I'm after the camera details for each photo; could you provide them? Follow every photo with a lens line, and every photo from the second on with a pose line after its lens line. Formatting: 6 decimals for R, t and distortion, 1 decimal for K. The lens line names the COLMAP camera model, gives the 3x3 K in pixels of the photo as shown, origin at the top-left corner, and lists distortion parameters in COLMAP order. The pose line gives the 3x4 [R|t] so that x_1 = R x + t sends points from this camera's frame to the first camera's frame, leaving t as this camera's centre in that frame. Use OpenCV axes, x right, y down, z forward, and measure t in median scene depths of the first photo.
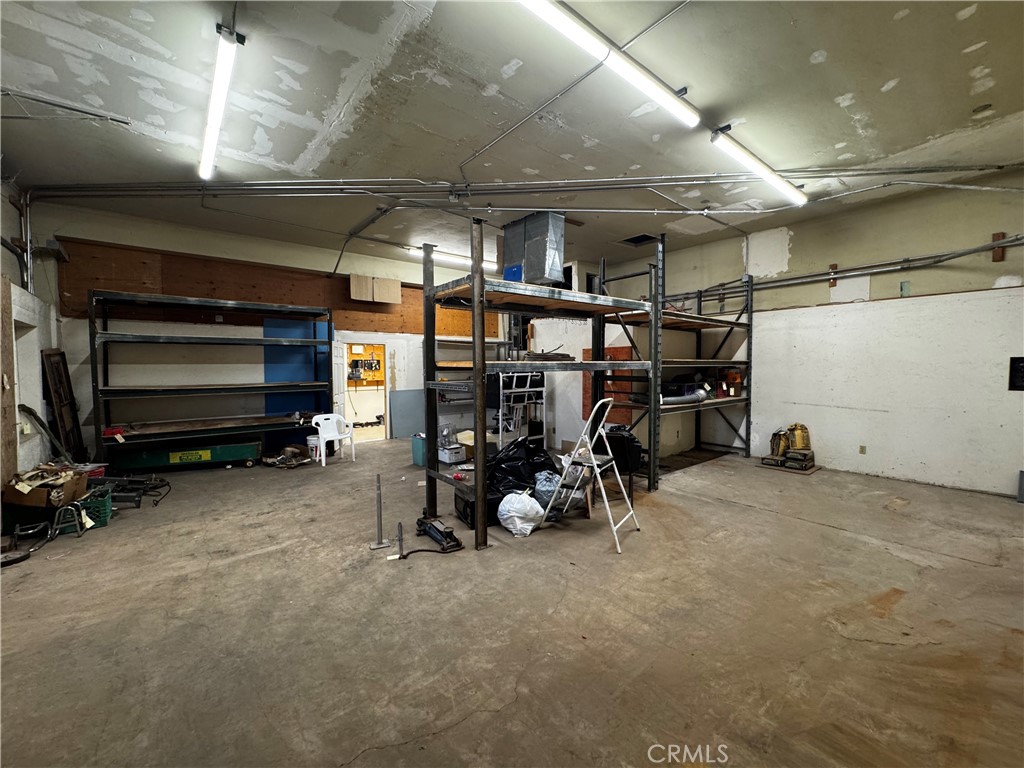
lens RADIAL K [[412.7, 0, 511.4], [0, 412.7, 383.6], [0, 0, 1]] dist [-0.003202, 0.000843]
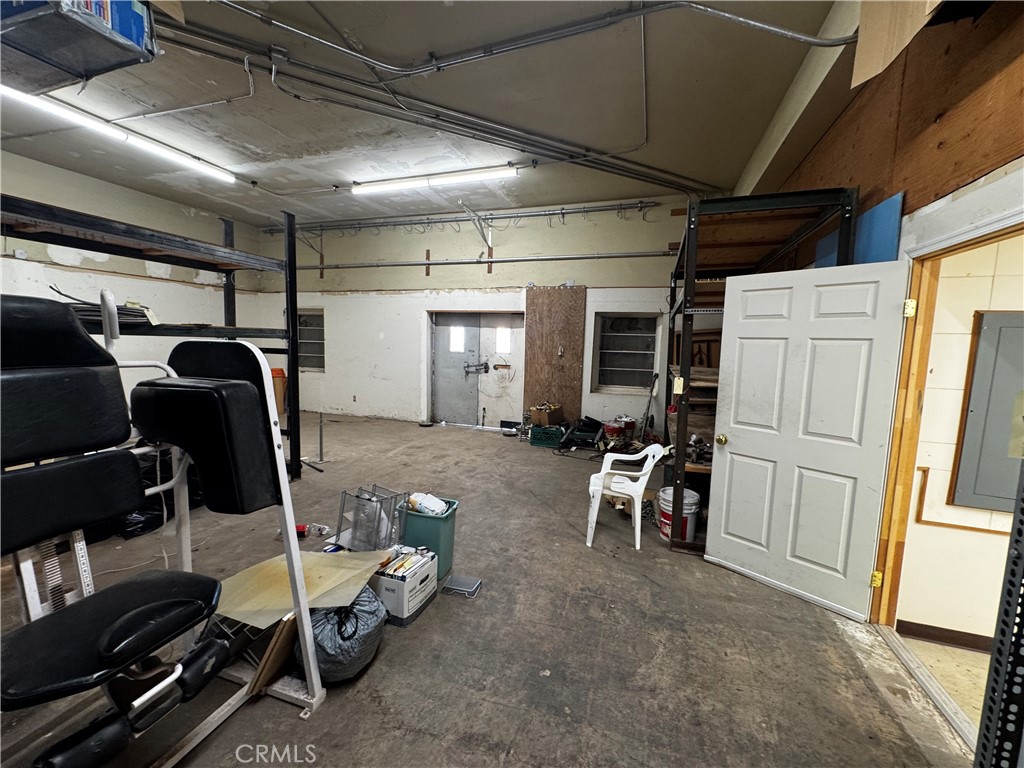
lens RADIAL K [[412.7, 0, 512.4], [0, 412.7, 384.3], [0, 0, 1]] dist [-0.003202, 0.000843]
pose [[-0.844956, 0.032438, -0.533851, -0.103219], [-0.049823, 0.989045, 0.138955, -0.083508], [0.532510, 0.144009, -0.834083, 2.058745]]
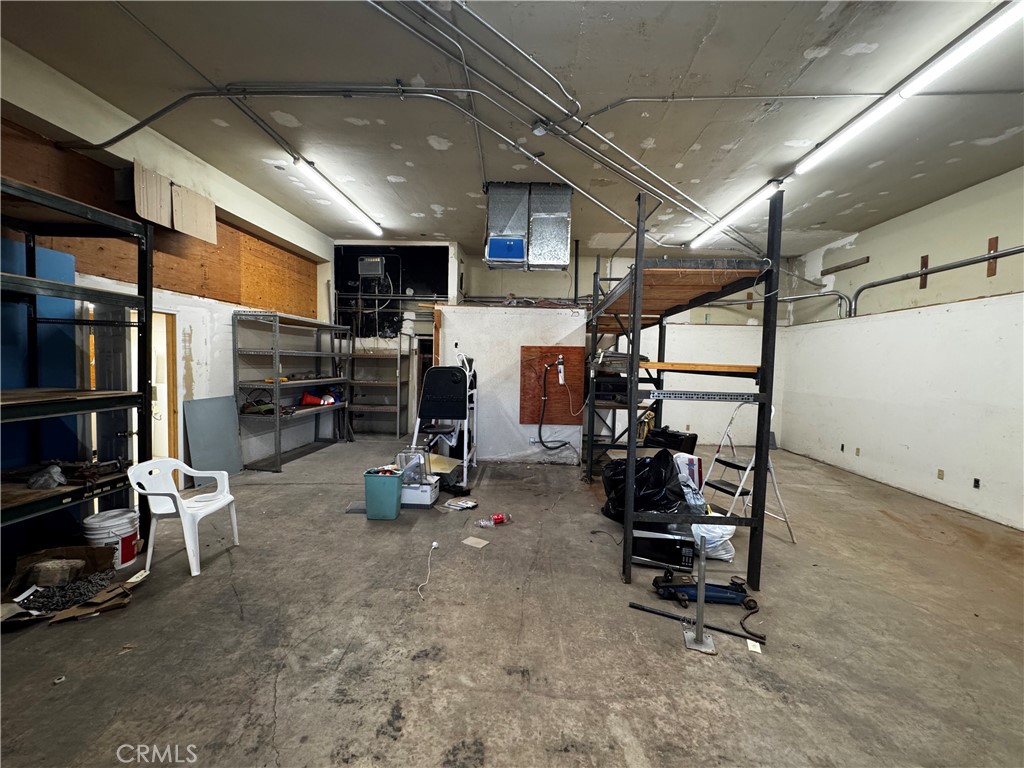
lens RADIAL K [[412.7, 0, 513.6], [0, 412.7, 382.4], [0, 0, 1]] dist [-0.003202, 0.000843]
pose [[0.671179, -0.013606, 0.741171, -0.820226], [0.005029, 0.999892, 0.013802, -0.025992], [-0.741278, -0.005537, 0.671175, 0.646489]]
